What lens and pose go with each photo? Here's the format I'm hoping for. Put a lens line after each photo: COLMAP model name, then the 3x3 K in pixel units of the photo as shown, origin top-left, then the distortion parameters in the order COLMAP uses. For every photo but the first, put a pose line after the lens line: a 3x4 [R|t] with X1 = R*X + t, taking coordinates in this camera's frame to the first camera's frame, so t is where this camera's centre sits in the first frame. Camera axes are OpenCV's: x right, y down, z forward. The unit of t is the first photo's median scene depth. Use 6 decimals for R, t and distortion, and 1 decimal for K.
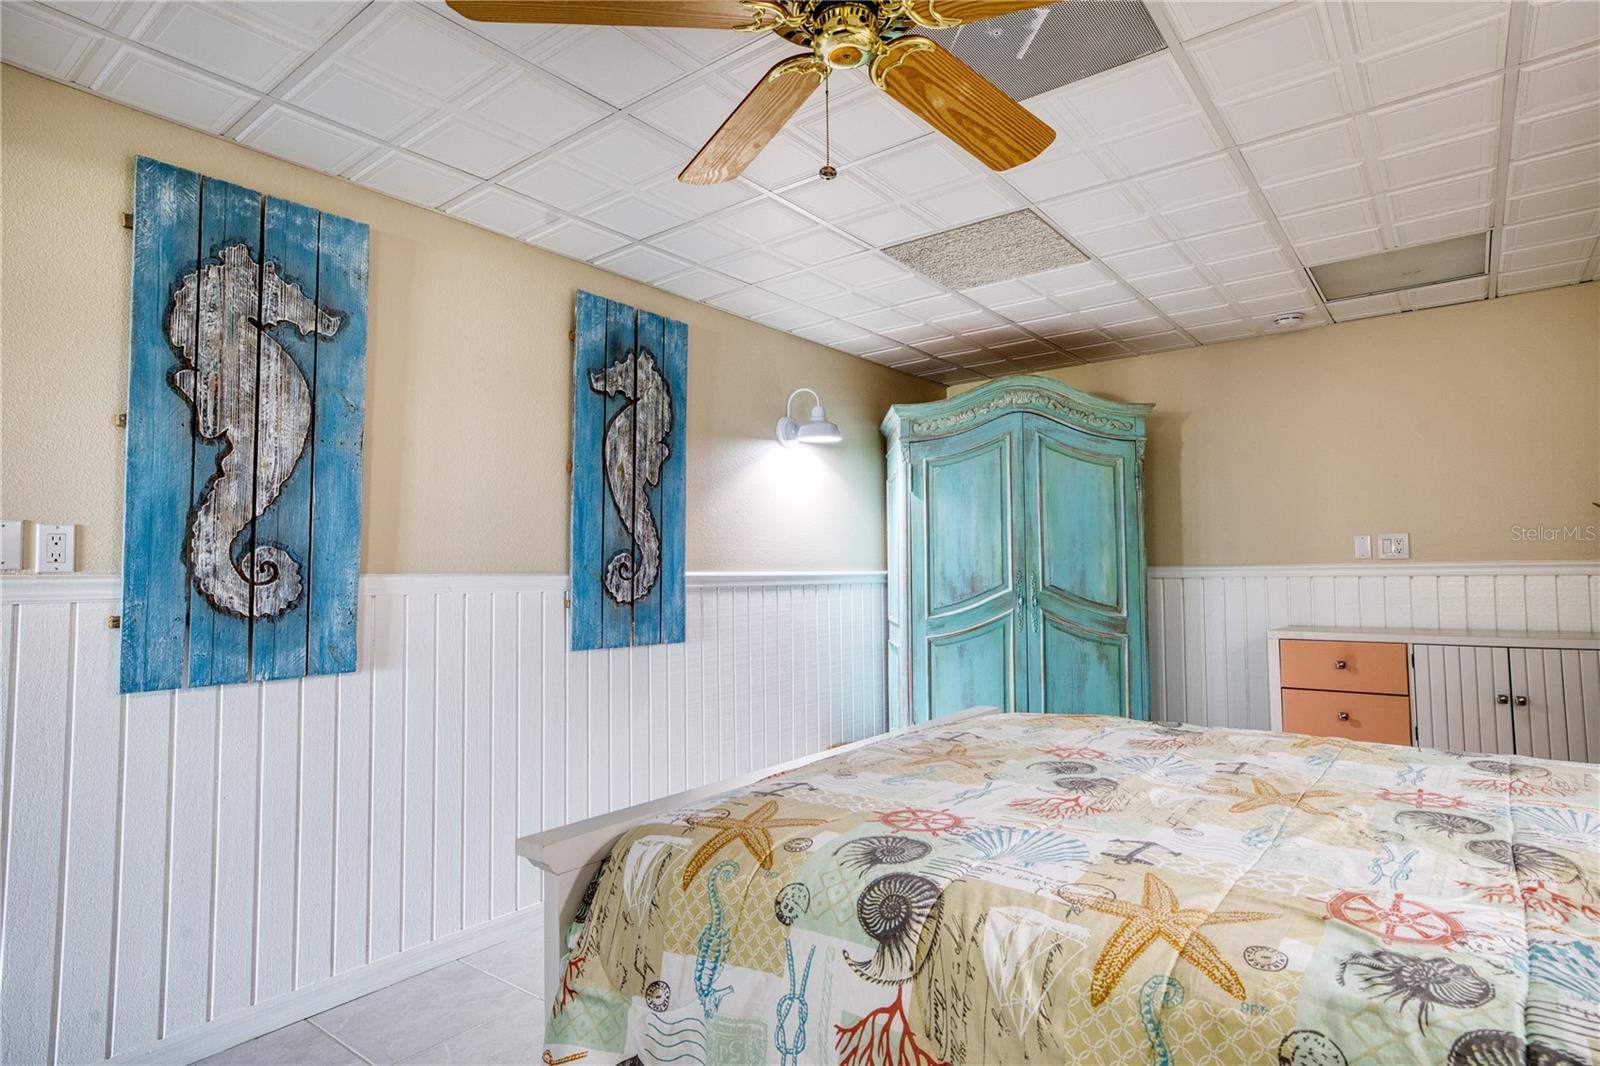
lens RADIAL K [[865.9, 0, 800.6], [0, 865.9, 550.3], [0, 0, 1]] dist [-0.021793, 0.000924]
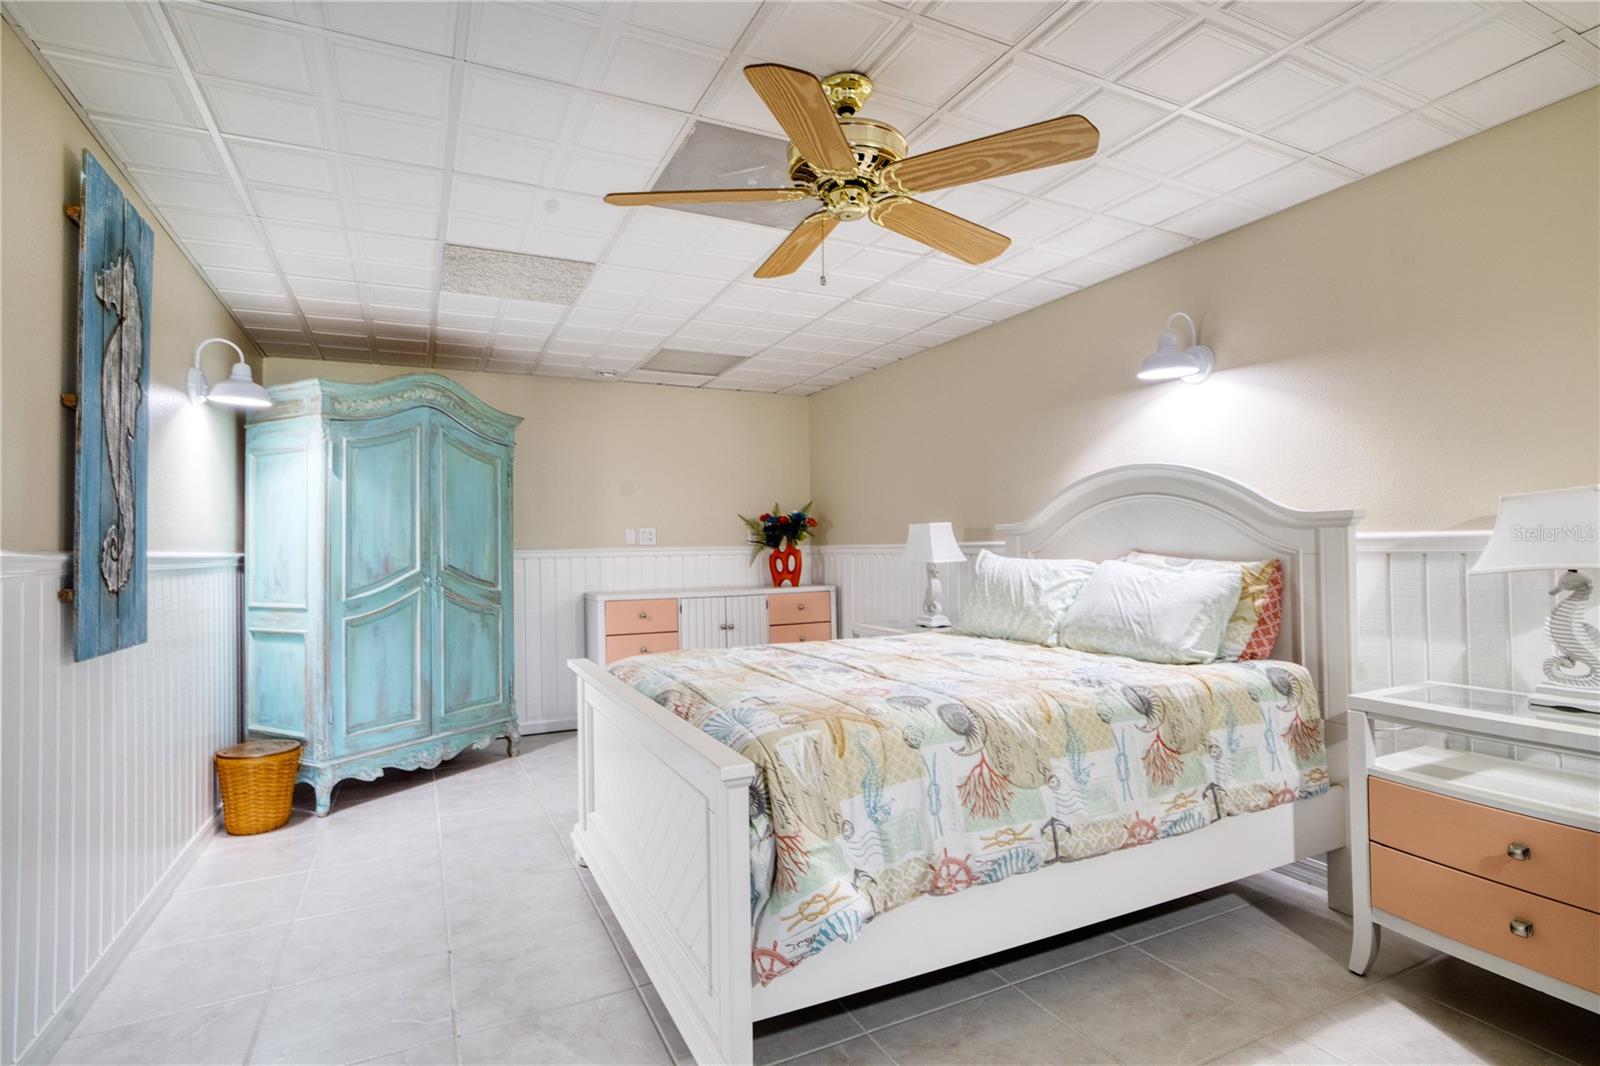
lens RADIAL K [[779.9, 0, 800.4], [0, 779.9, 547.2], [0, 0, 1]] dist [-0.011650, -0.000014]
pose [[0.439458, 0.007904, 0.898228, -0.426996], [-0.017574, 0.999846, -0.000200, 0.009437], [-0.898091, -0.015697, 0.439529, 0.147227]]
